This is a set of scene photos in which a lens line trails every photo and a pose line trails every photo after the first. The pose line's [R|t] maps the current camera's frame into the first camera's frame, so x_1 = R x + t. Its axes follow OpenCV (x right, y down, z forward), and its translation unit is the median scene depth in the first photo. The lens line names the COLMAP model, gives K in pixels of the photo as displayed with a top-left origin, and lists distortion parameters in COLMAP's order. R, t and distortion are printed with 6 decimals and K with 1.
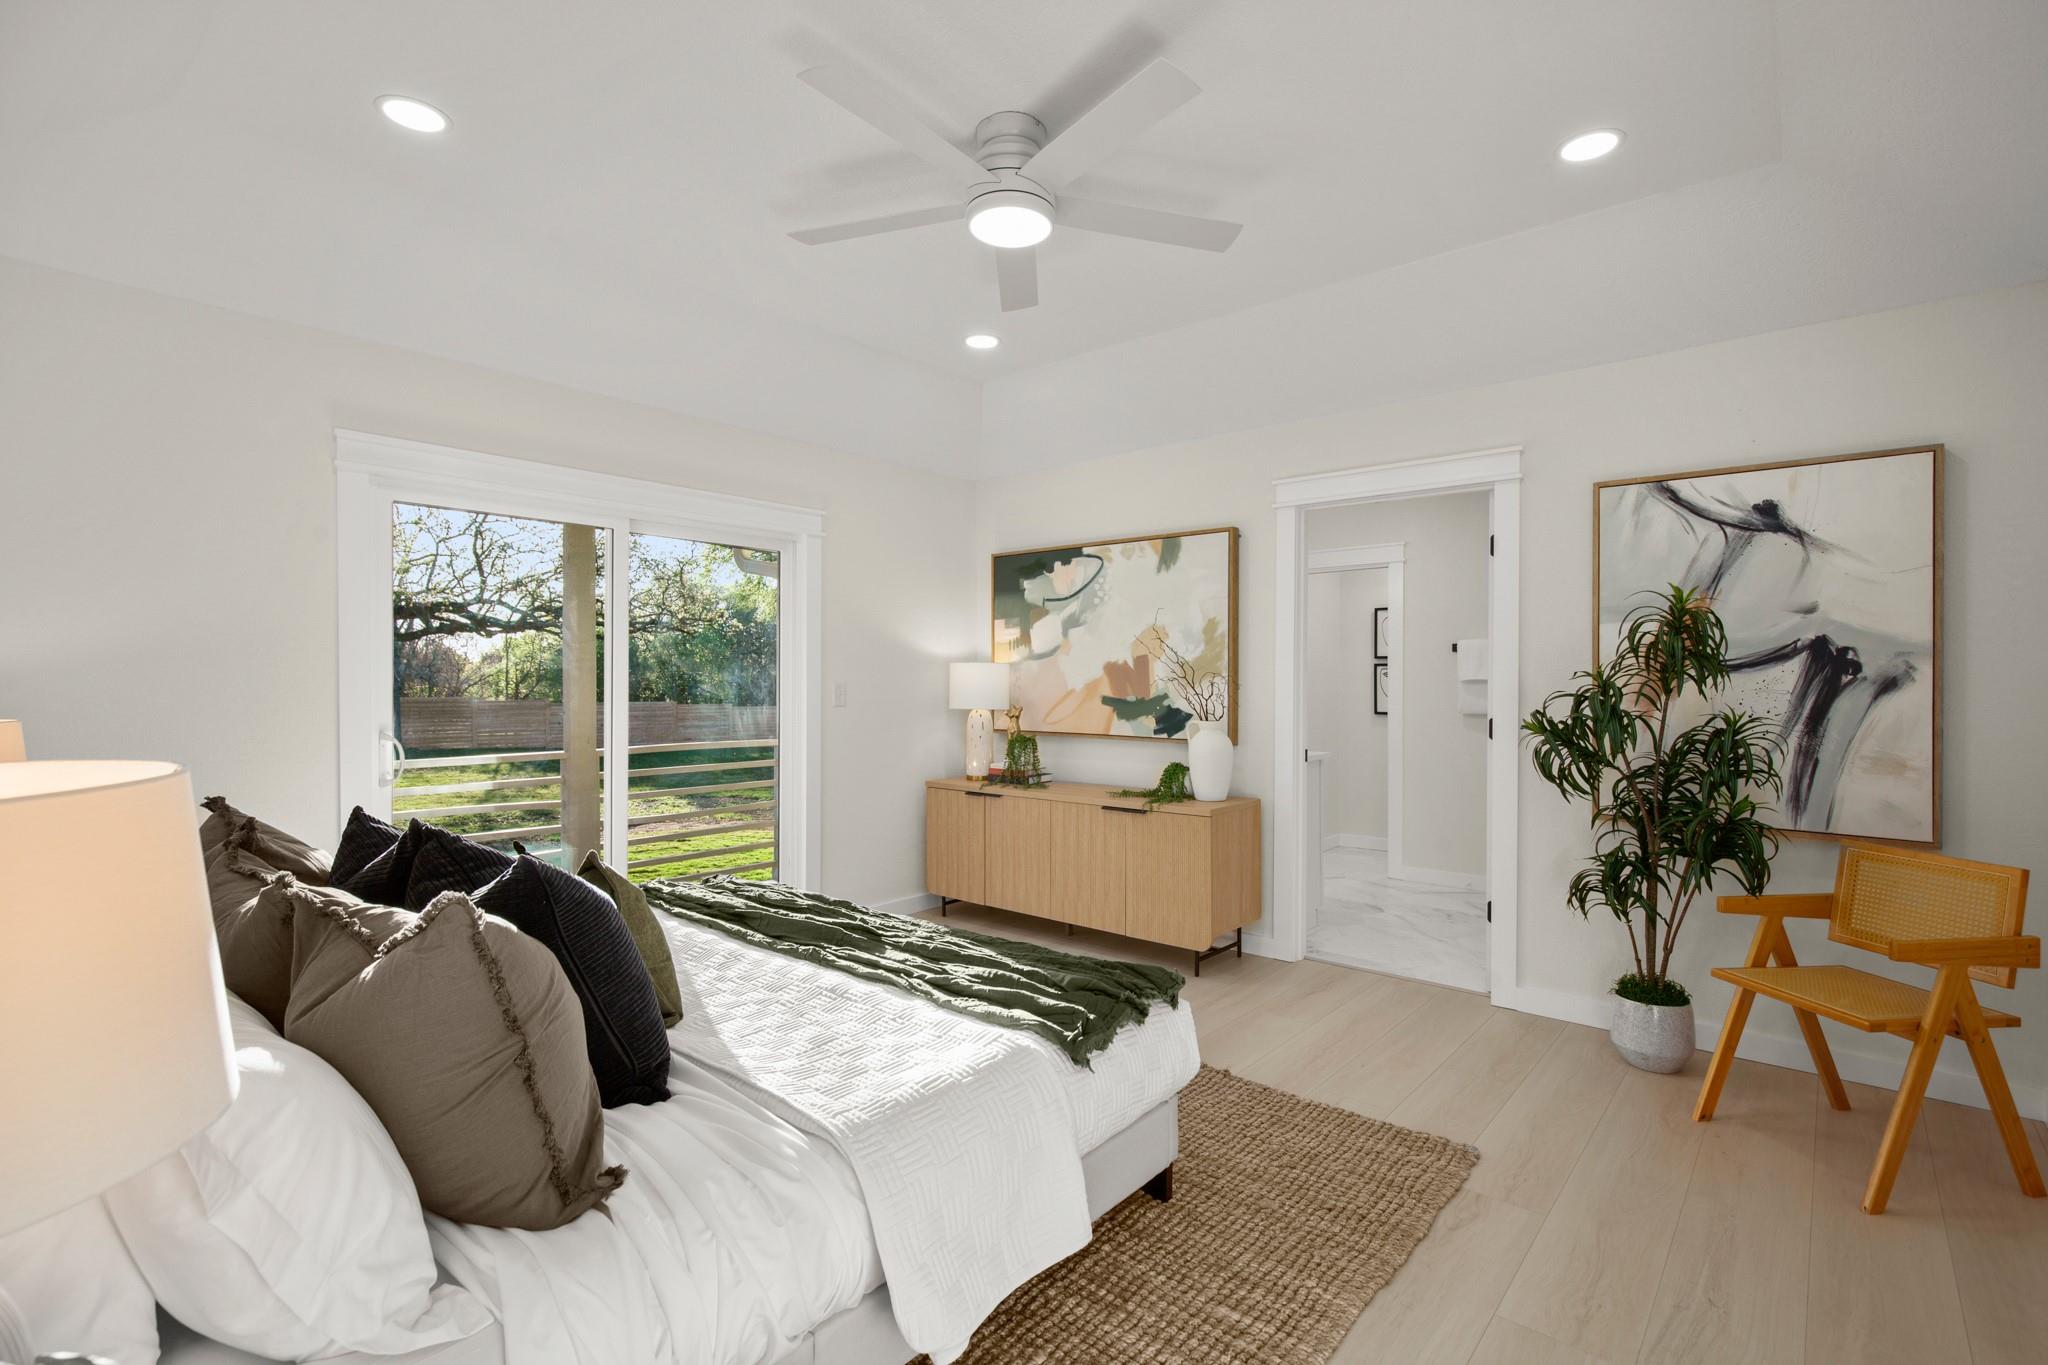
lens RADIAL K [[939.2, 0, 1030.5], [0, 939.2, 689.5], [0, 0, 1]] dist [0.010583, -0.002245]
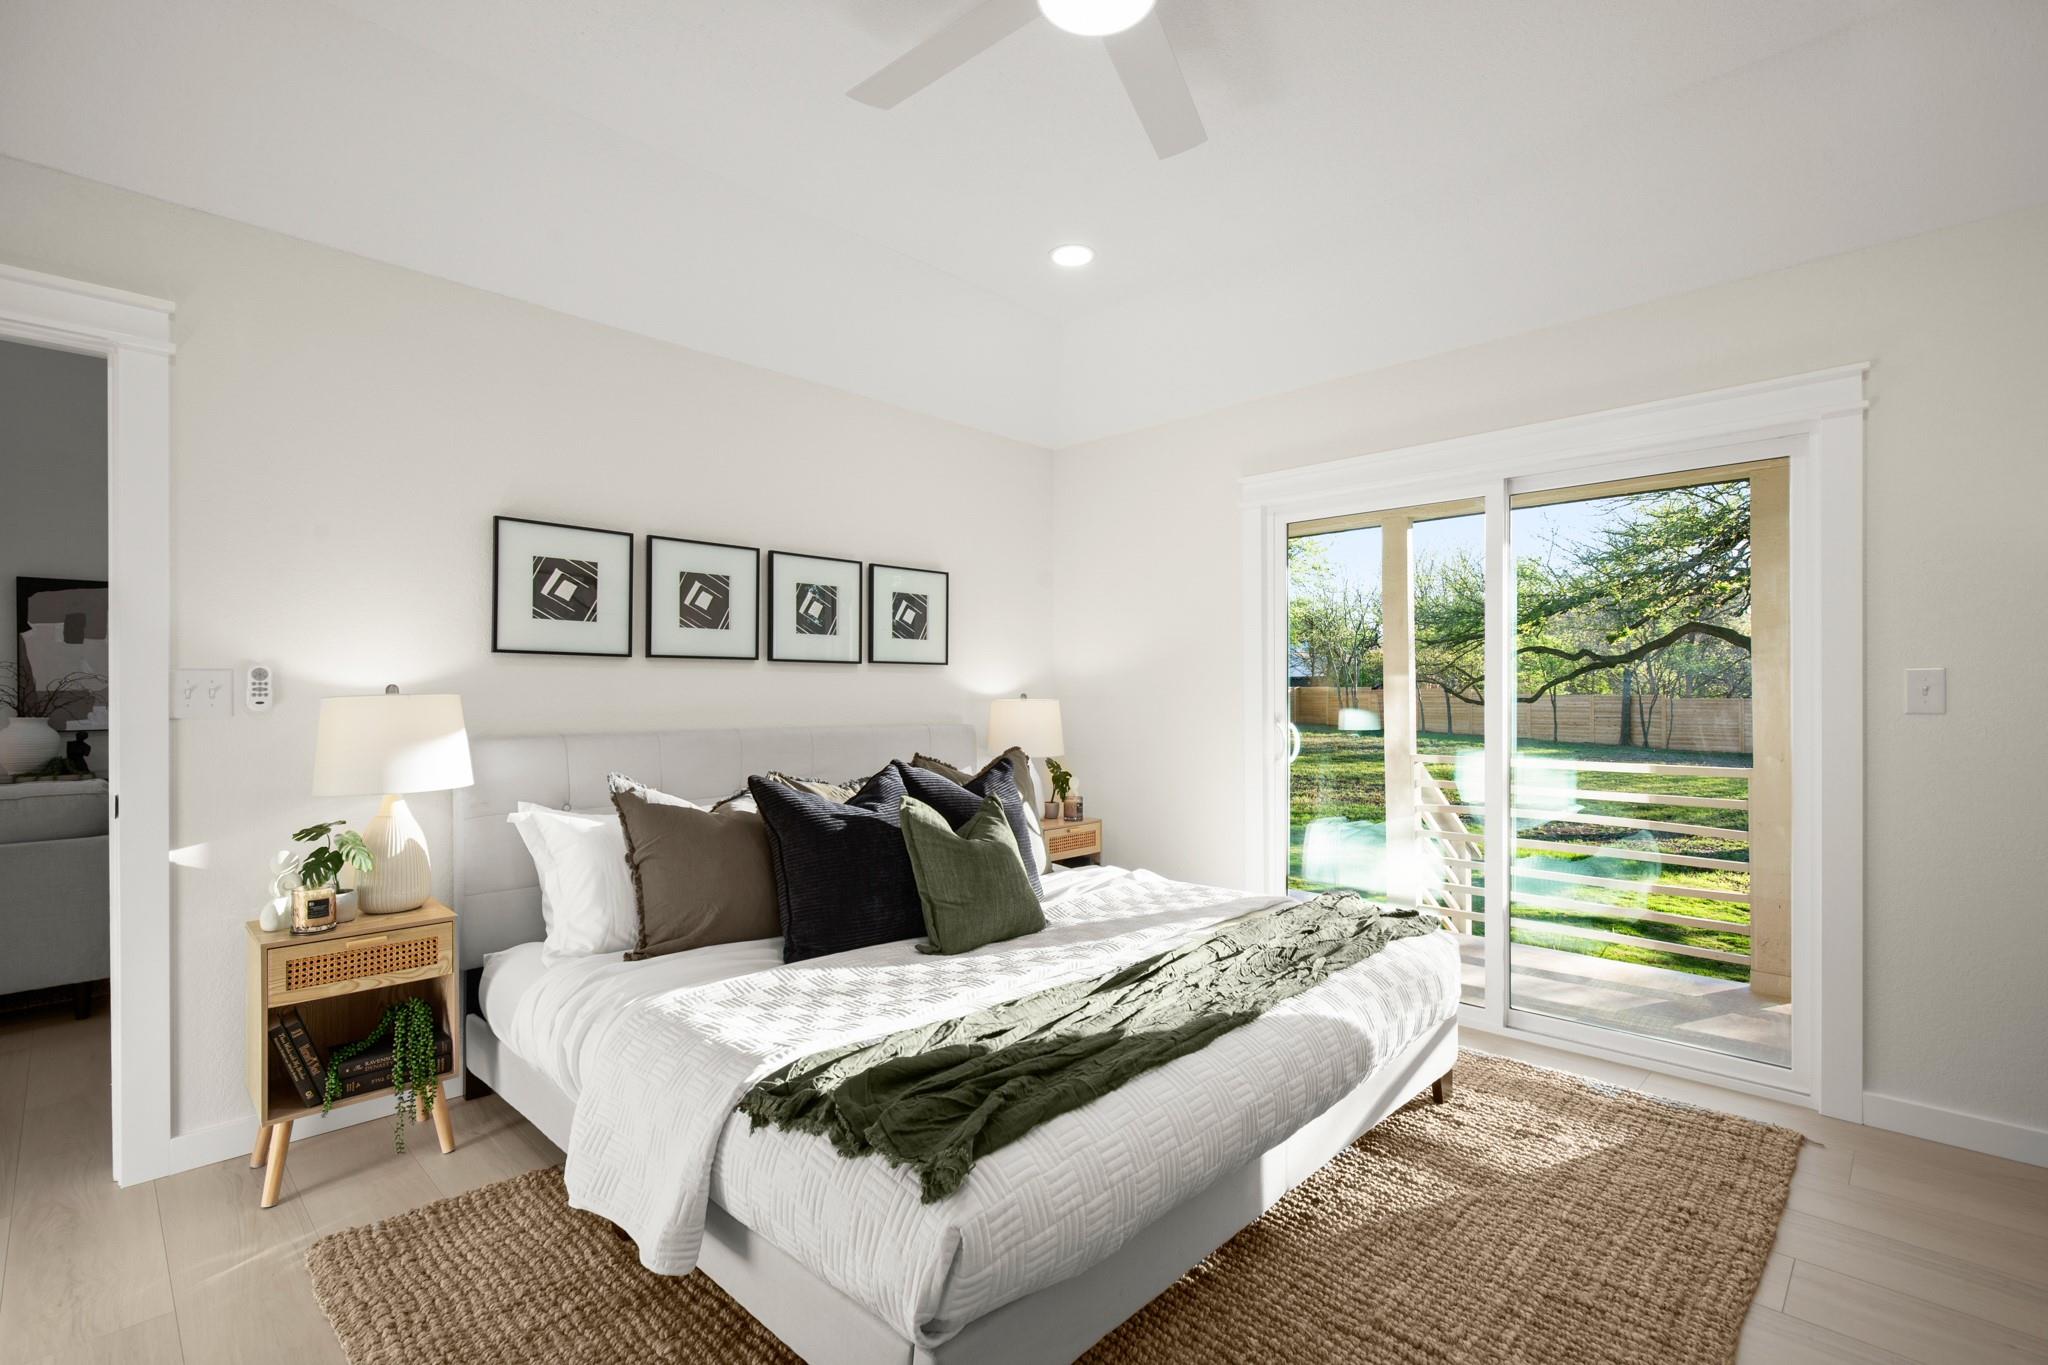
lens RADIAL K [[939.2, 0, 1032.0], [0, 939.2, 690.1], [0, 0, 1]] dist [0.010583, -0.002245]
pose [[-0.048542, -0.018858, -0.998643, 0.879380], [-0.009377, 0.999786, -0.018424, 0.053956], [0.998777, 0.008470, -0.048708, 1.325662]]
